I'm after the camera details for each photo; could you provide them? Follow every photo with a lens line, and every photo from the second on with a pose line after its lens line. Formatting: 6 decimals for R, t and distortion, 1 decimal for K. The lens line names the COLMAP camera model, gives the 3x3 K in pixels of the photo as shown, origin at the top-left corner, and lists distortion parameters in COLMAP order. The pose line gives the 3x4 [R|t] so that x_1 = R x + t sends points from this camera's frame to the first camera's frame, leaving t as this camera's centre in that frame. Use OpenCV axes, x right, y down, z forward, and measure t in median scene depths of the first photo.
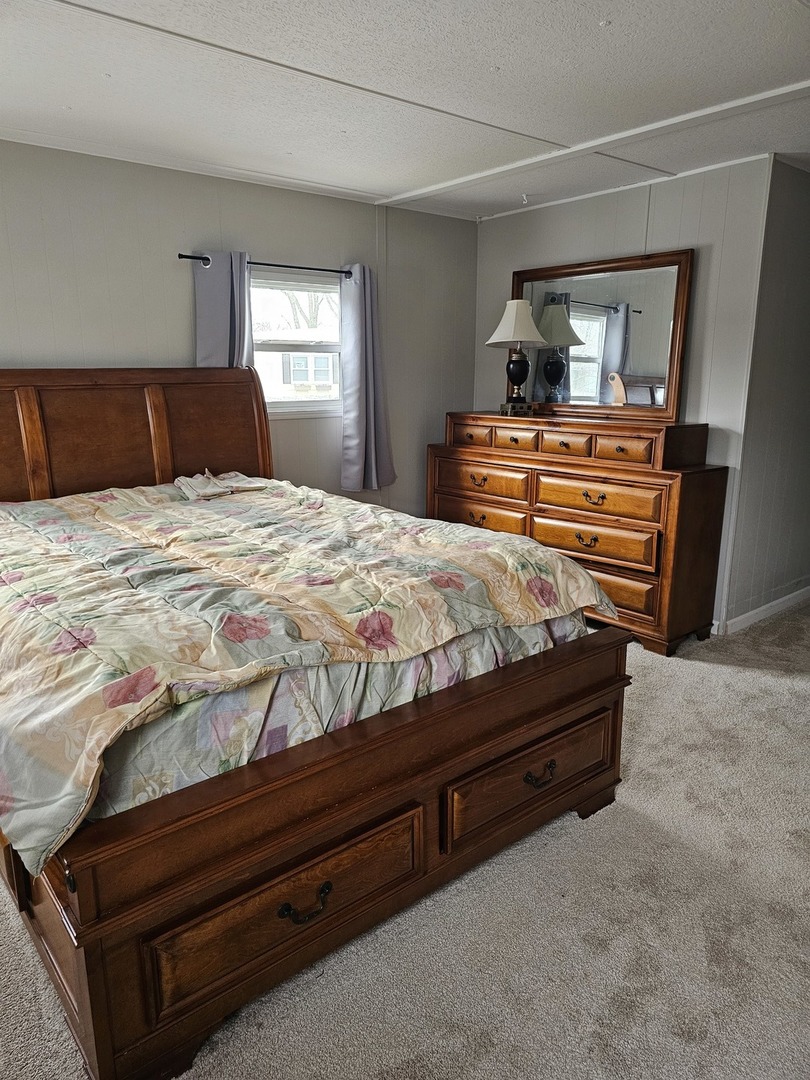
lens RADIAL K [[731.4, 0, 403.5], [0, 731.4, 527.8], [0, 0, 1]] dist [0.073571, -0.089397]
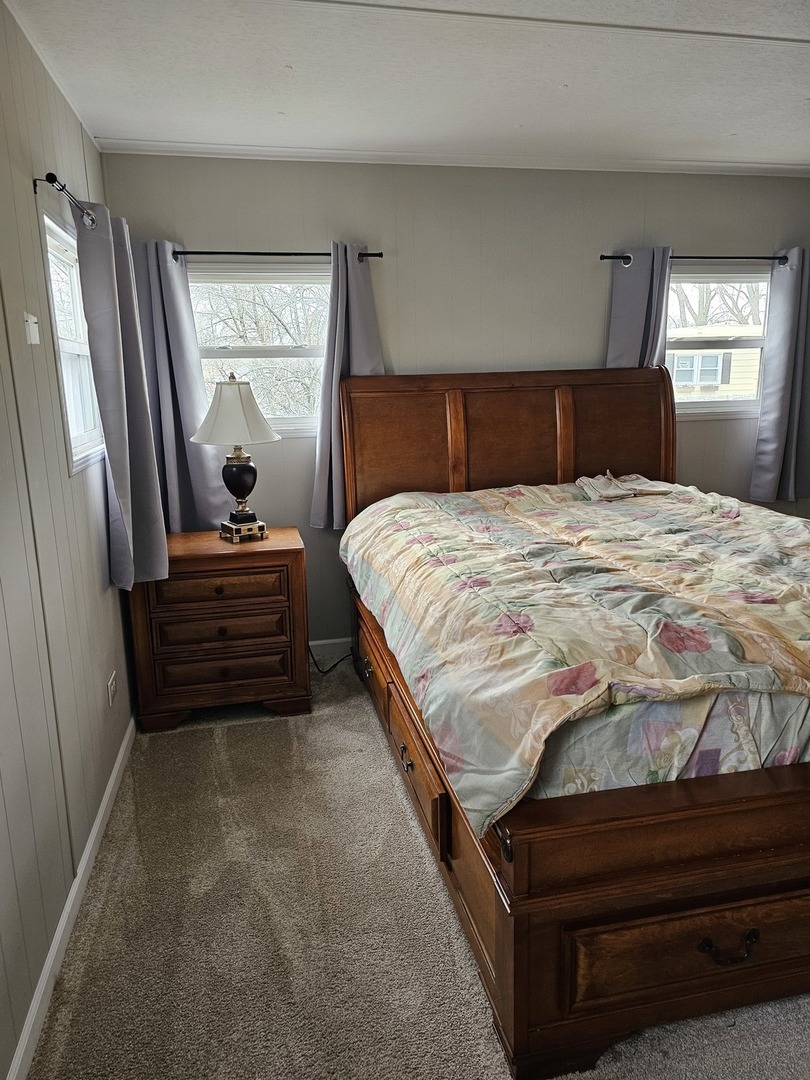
lens RADIAL K [[731.4, 0, 403.5], [0, 731.4, 527.8], [0, 0, 1]] dist [0.073571, -0.089397]
pose [[0.884285, 0.080997, -0.459869, -0.090746], [-0.082477, 0.996450, 0.016911, 0.006620], [0.459606, 0.022975, 0.887826, -0.014100]]
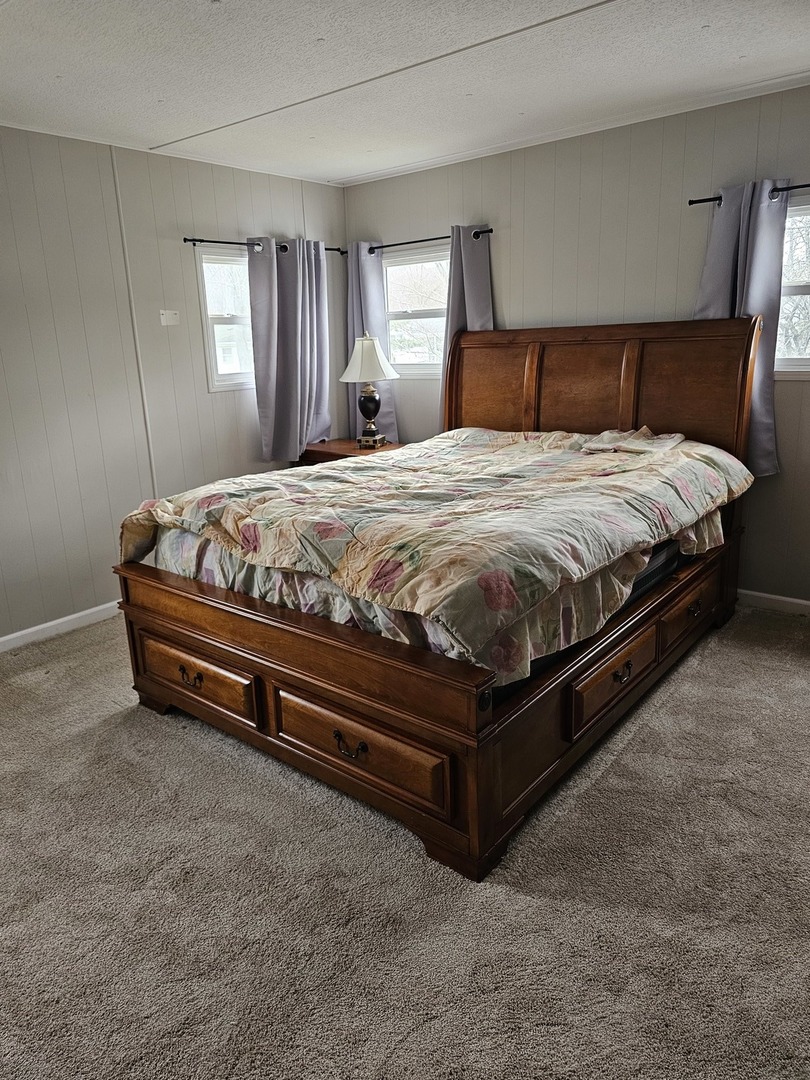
lens RADIAL K [[715.7, 0, 405.0], [0, 715.7, 540.0], [0, 0, 1]] dist [-0.000592, 0.000145]
pose [[0.182794, 0.263997, -0.947044, 1.150824], [-0.173339, 0.956838, 0.233270, -0.187850], [0.967750, 0.121519, 0.220666, 0.911820]]
